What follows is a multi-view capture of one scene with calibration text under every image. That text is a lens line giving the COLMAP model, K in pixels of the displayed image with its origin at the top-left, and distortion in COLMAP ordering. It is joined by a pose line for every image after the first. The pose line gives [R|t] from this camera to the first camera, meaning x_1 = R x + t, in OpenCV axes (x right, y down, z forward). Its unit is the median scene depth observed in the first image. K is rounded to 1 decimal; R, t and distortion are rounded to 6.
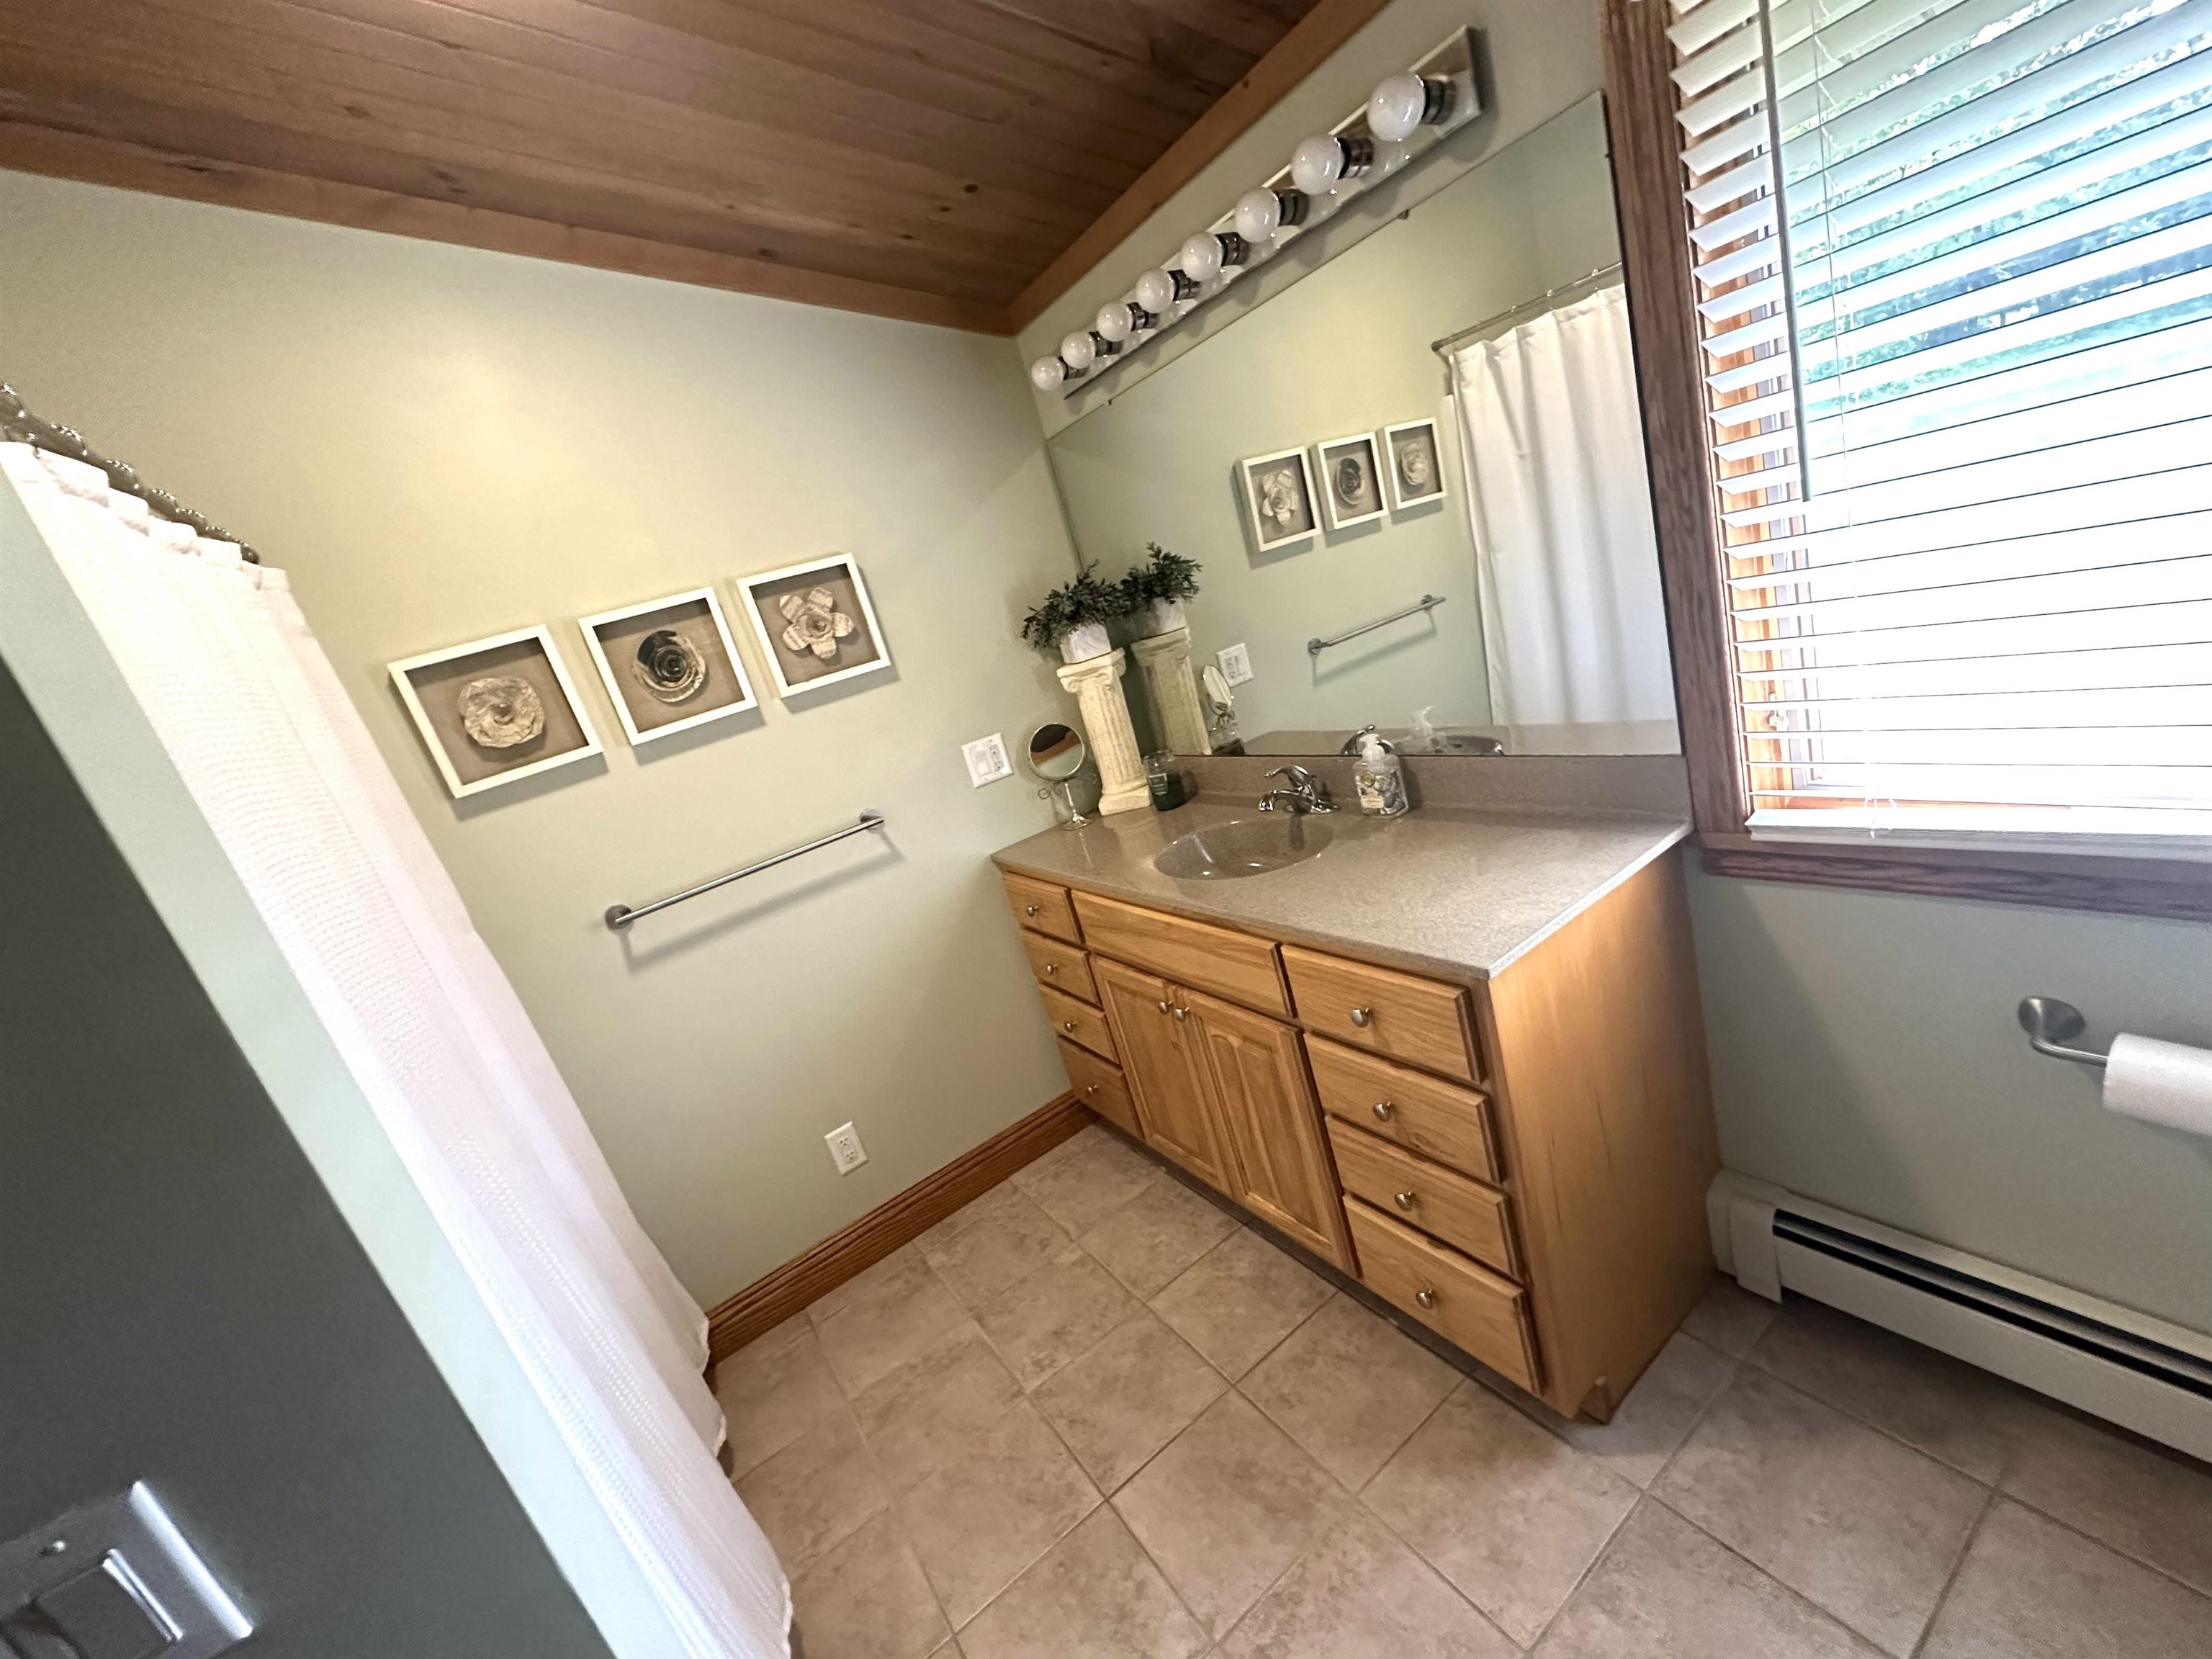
lens RADIAL K [[886.1, 0, 1109.5], [0, 886.1, 835.5], [0, 0, 1]] dist [0.000614, -0.000031]
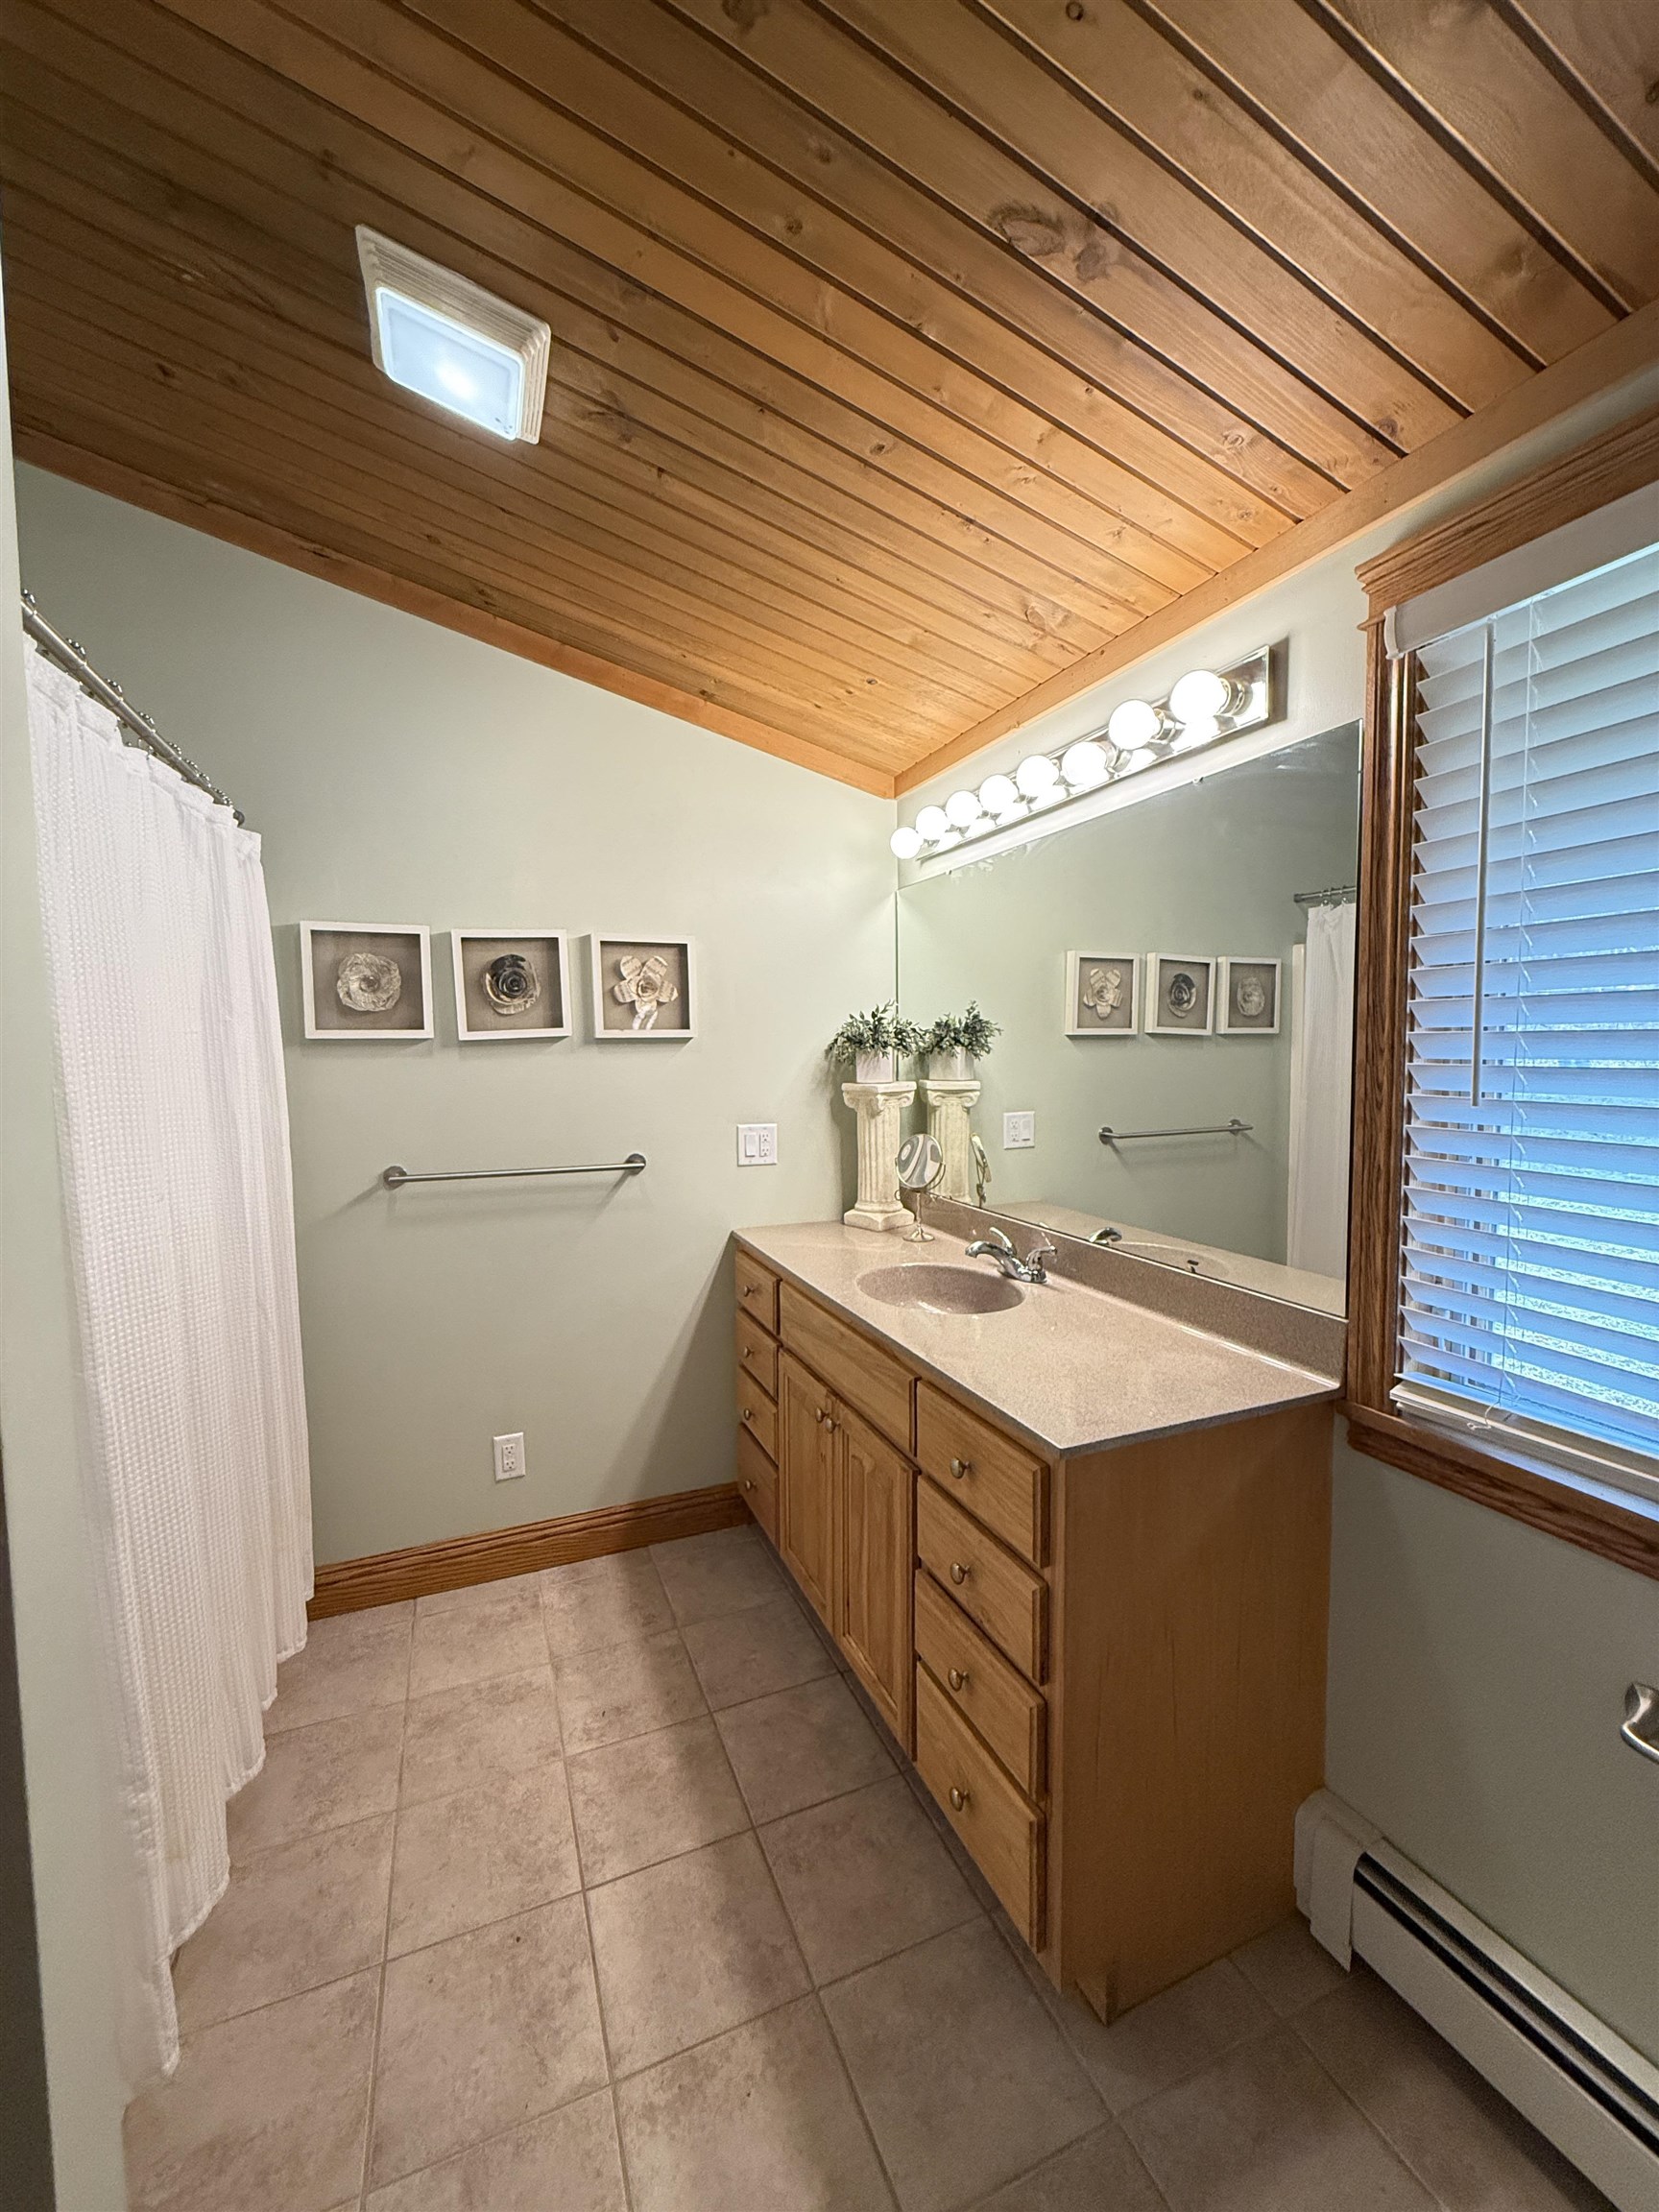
lens RADIAL K [[878.3, 0, 823.7], [0, 878.3, 1106.6], [0, 0, 1]] dist [0.002431, -0.000016]
pose [[0.946097, 0.279801, -0.163130, 0.146829], [-0.303892, 0.941094, -0.148299, 0.008532], [0.112026, 0.189879, 0.975395, -0.061514]]
